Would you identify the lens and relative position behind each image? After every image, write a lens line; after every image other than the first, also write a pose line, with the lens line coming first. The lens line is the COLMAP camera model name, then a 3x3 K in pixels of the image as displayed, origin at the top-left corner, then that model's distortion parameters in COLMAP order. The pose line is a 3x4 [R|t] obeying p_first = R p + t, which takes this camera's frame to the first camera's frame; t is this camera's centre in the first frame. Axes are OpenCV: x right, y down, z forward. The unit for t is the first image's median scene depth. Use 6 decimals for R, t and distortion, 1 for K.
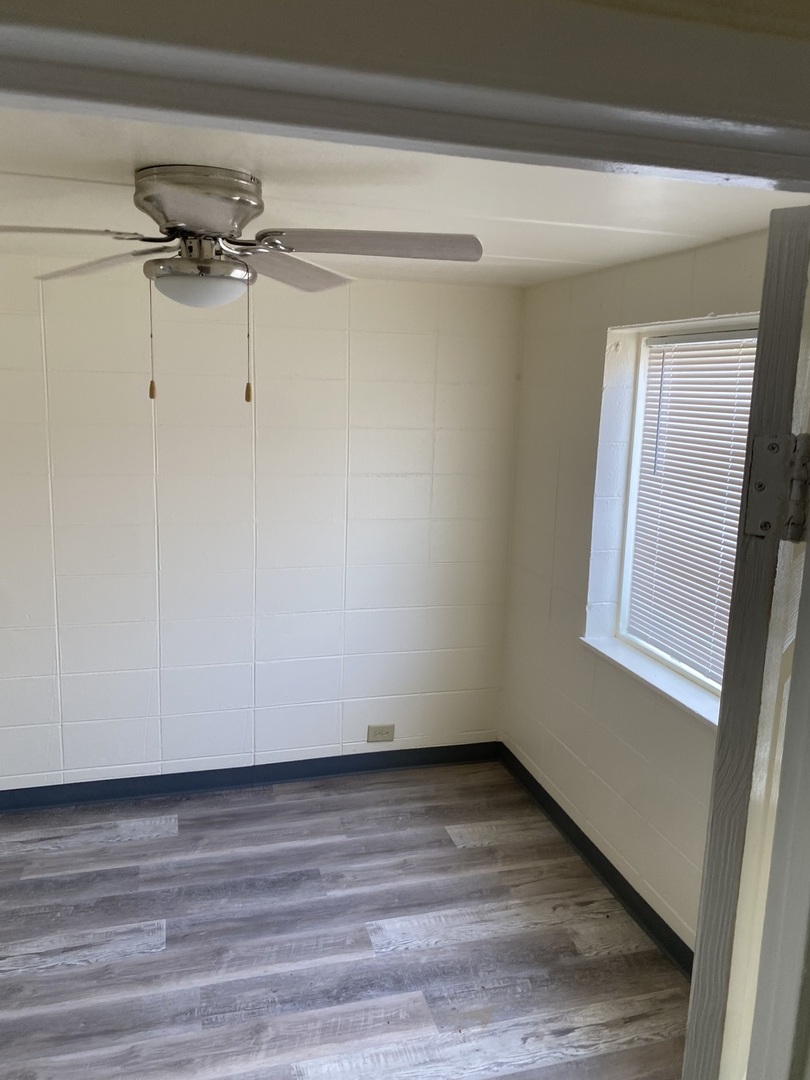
lens RADIAL K [[821.7, 0, 405.8], [0, 821.7, 522.2], [0, 0, 1]] dist [0.008232, -0.002901]
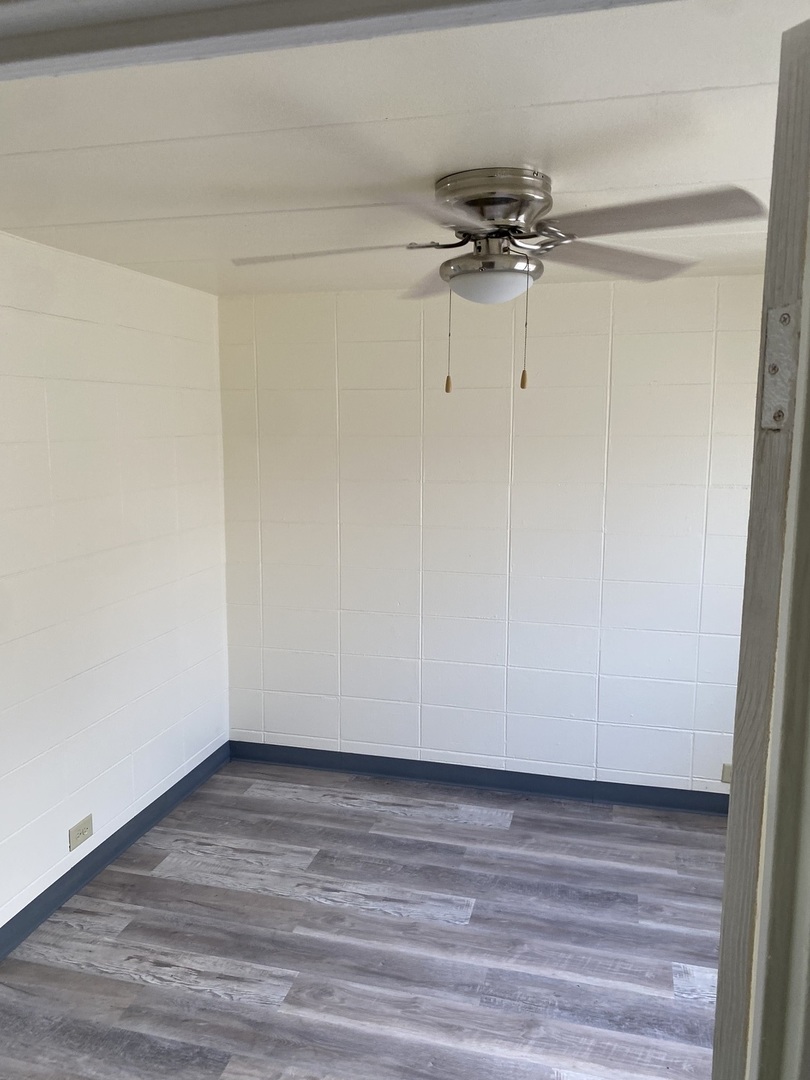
lens RADIAL K [[821.7, 0, 405.8], [0, 821.7, 522.2], [0, 0, 1]] dist [0.008232, -0.002901]
pose [[0.865200, 0.040613, -0.499780, 0.139877], [-0.063088, 0.997611, -0.028149, 0.041834], [0.497443, 0.055885, 0.865695, 0.026484]]
